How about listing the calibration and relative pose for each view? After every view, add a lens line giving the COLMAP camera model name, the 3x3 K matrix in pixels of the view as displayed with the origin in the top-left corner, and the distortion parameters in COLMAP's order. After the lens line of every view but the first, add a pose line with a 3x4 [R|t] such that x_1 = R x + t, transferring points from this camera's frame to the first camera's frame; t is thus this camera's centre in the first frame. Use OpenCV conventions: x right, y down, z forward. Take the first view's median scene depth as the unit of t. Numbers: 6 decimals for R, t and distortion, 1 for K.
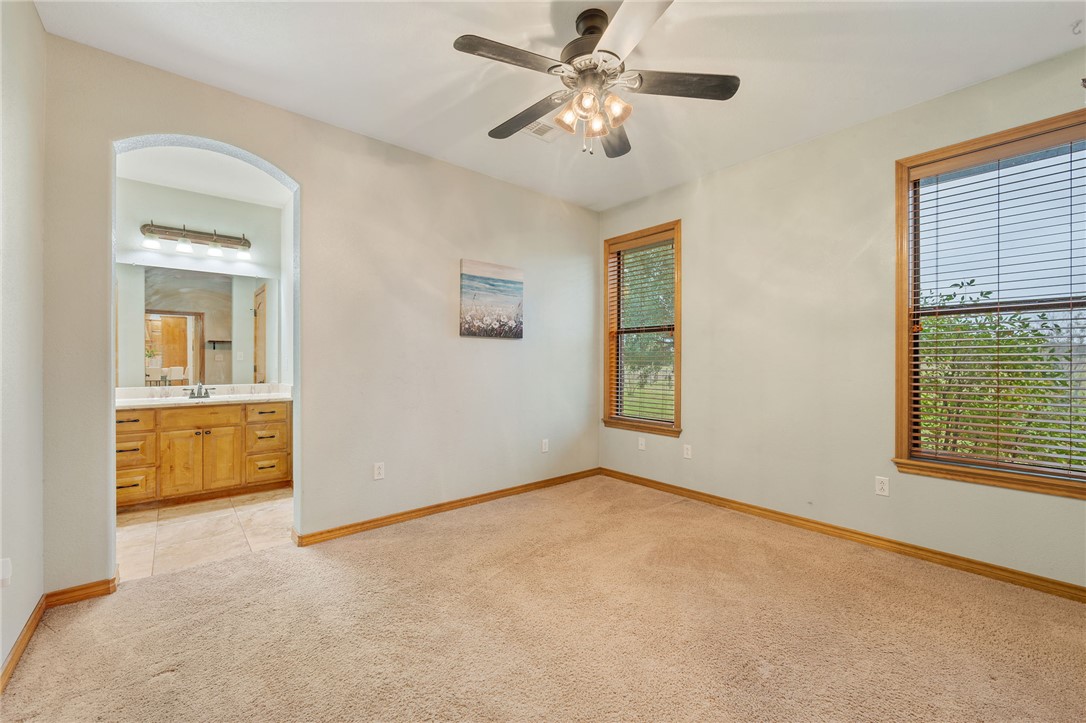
lens RADIAL K [[438.5, 0, 546.4], [0, 438.5, 360.0], [0, 0, 1]] dist [-0.010155, -0.000157]
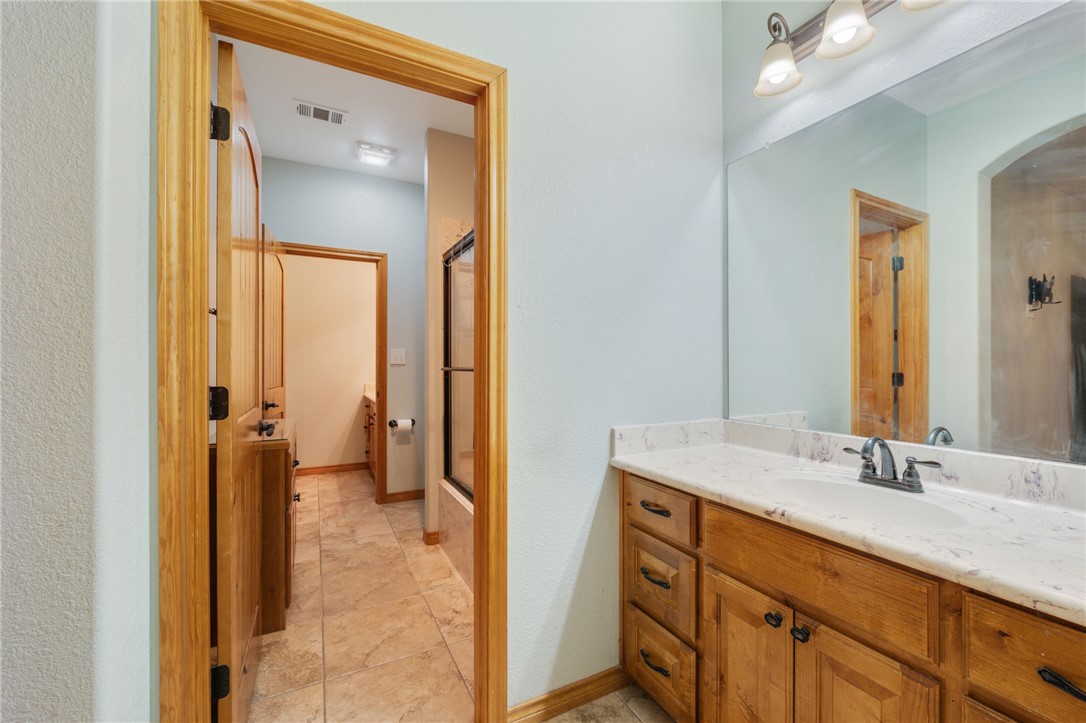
lens RADIAL K [[438.5, 0, 536.7], [0, 438.5, 360.8], [0, 0, 1]] dist [-0.010155, -0.000157]
pose [[-0.225526, -0.011207, -0.974173, -0.468983], [-0.002184, 0.999937, -0.010998, 0.003200], [0.974235, -0.000353, -0.225537, 0.879703]]
